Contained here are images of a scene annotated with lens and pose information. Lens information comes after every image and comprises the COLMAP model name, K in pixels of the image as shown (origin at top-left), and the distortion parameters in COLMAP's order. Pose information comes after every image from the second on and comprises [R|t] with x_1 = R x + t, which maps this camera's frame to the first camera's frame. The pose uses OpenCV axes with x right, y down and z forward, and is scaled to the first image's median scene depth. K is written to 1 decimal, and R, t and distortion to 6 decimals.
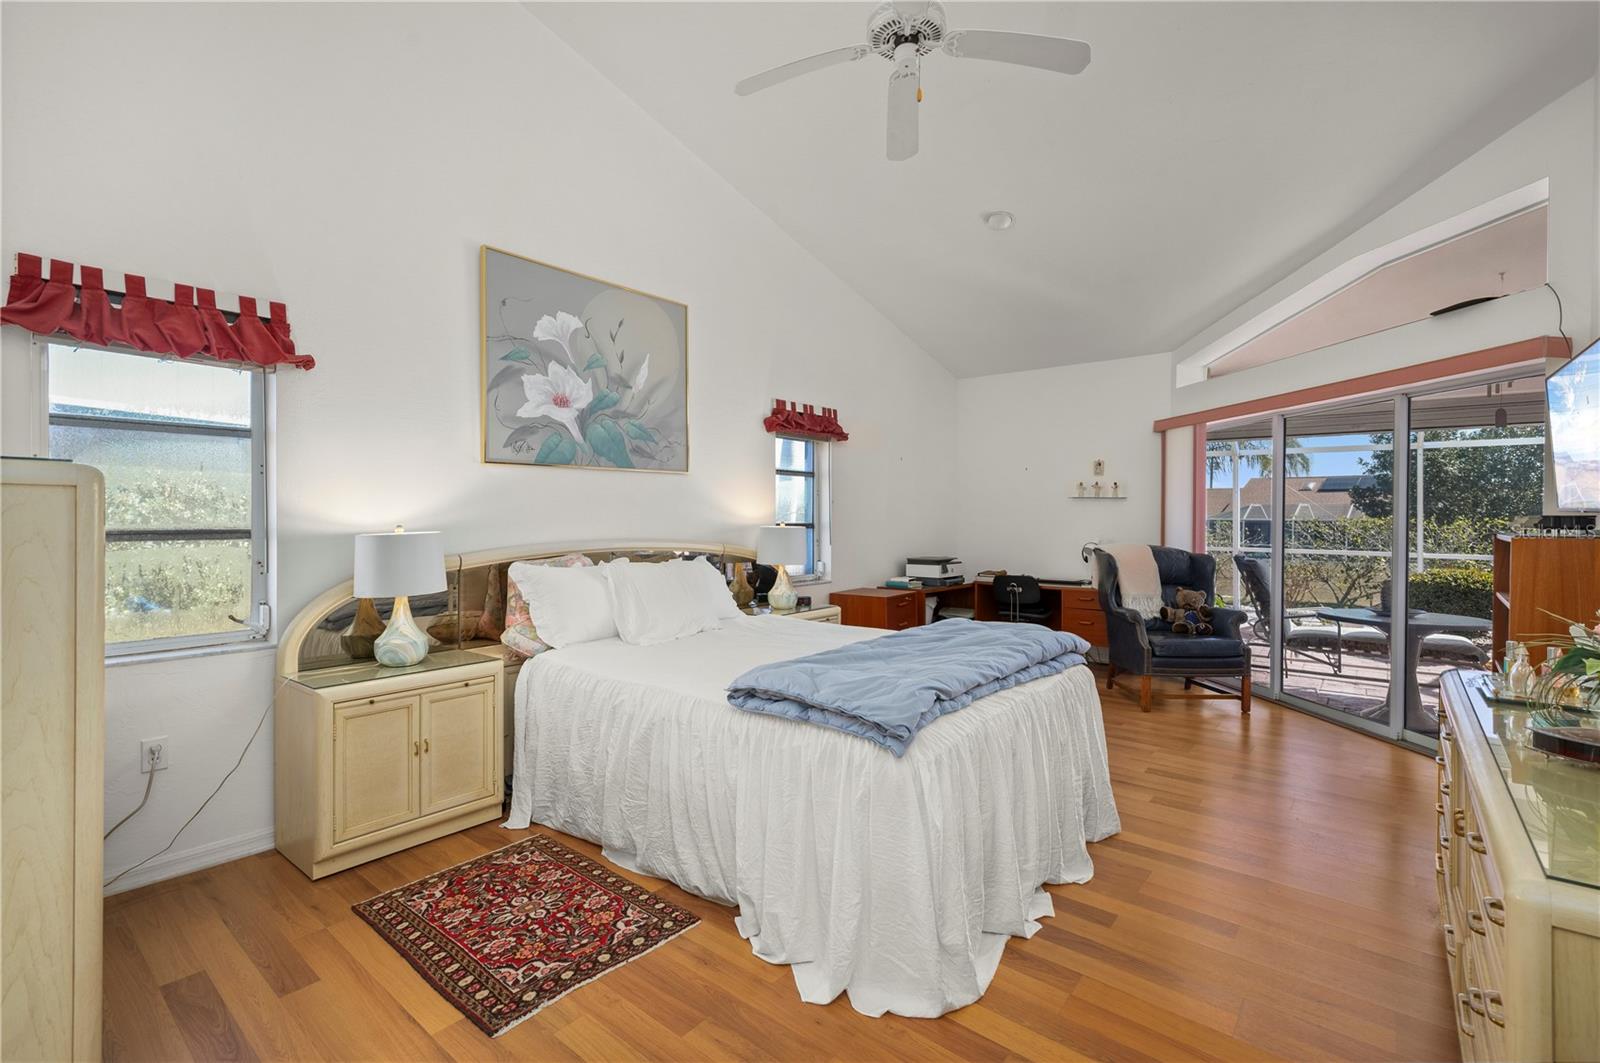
lens RADIAL K [[709.3, 0, 807.9], [0, 709.3, 527.2], [0, 0, 1]] dist [-0.002854, -0.000316]
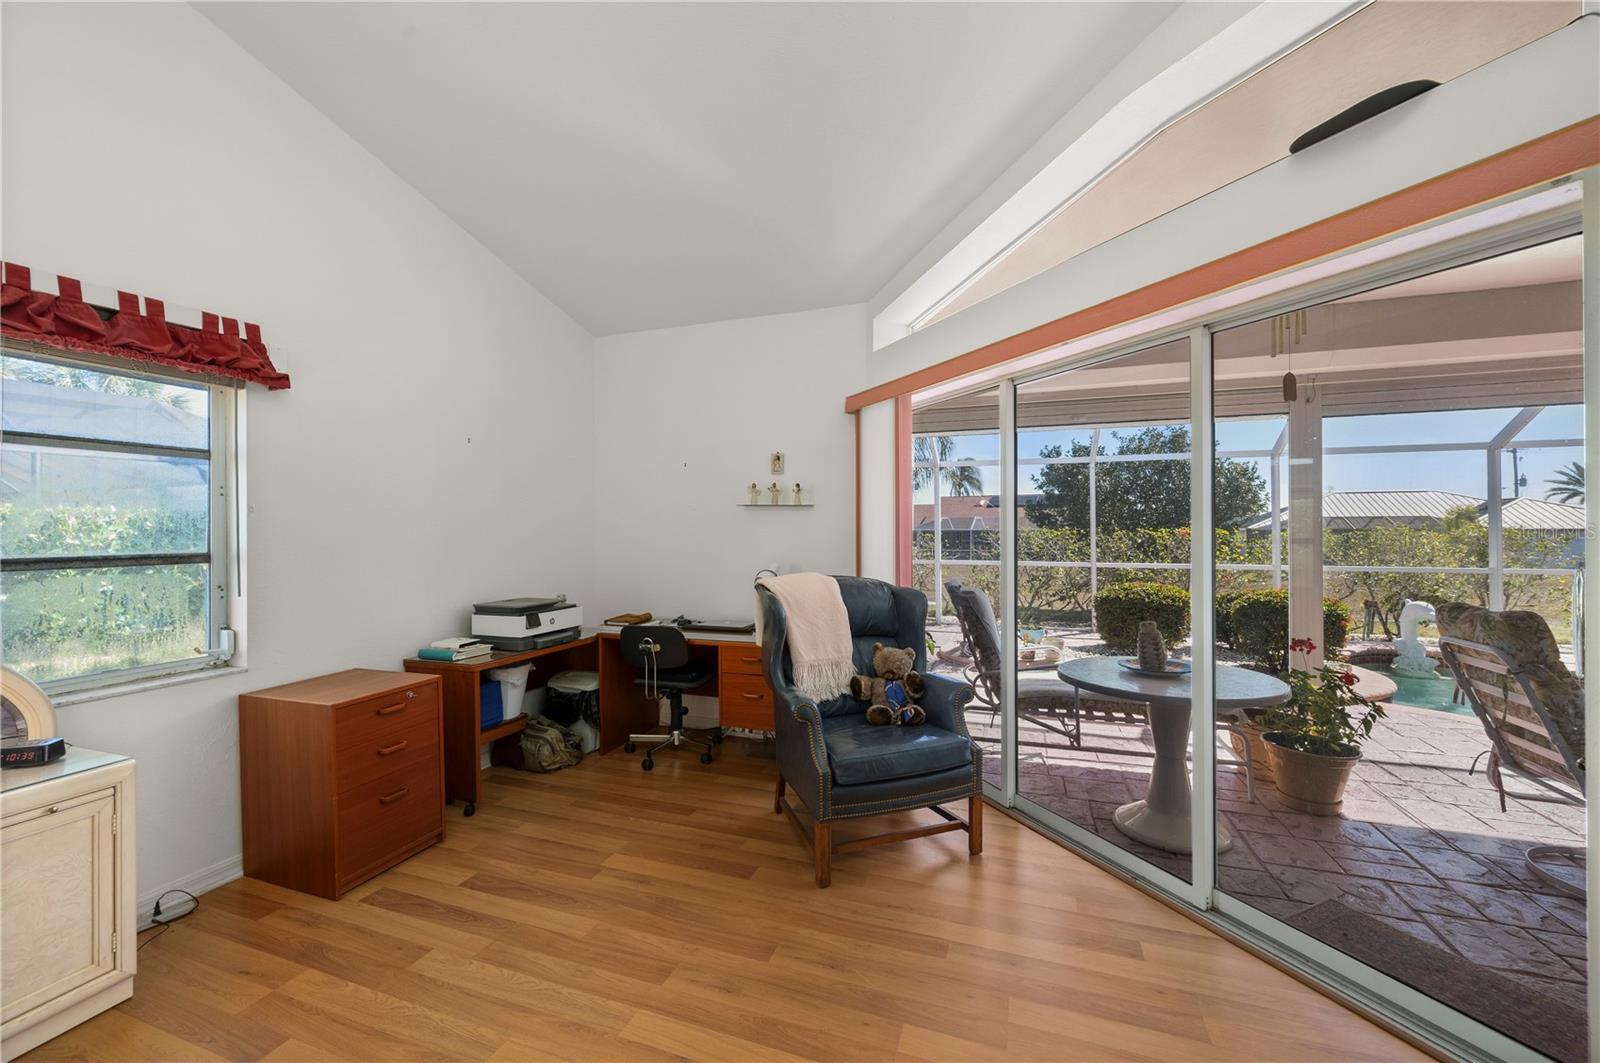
lens RADIAL K [[640.5, 0, 808.6], [0, 640.5, 530.1], [0, 0, 1]] dist [0.000404, -0.000028]
pose [[0.937606, -0.008606, 0.347592, 0.251510], [0.013166, 0.999855, -0.010760, -0.011425], [-0.347450, 0.014665, 0.937584, 0.452726]]
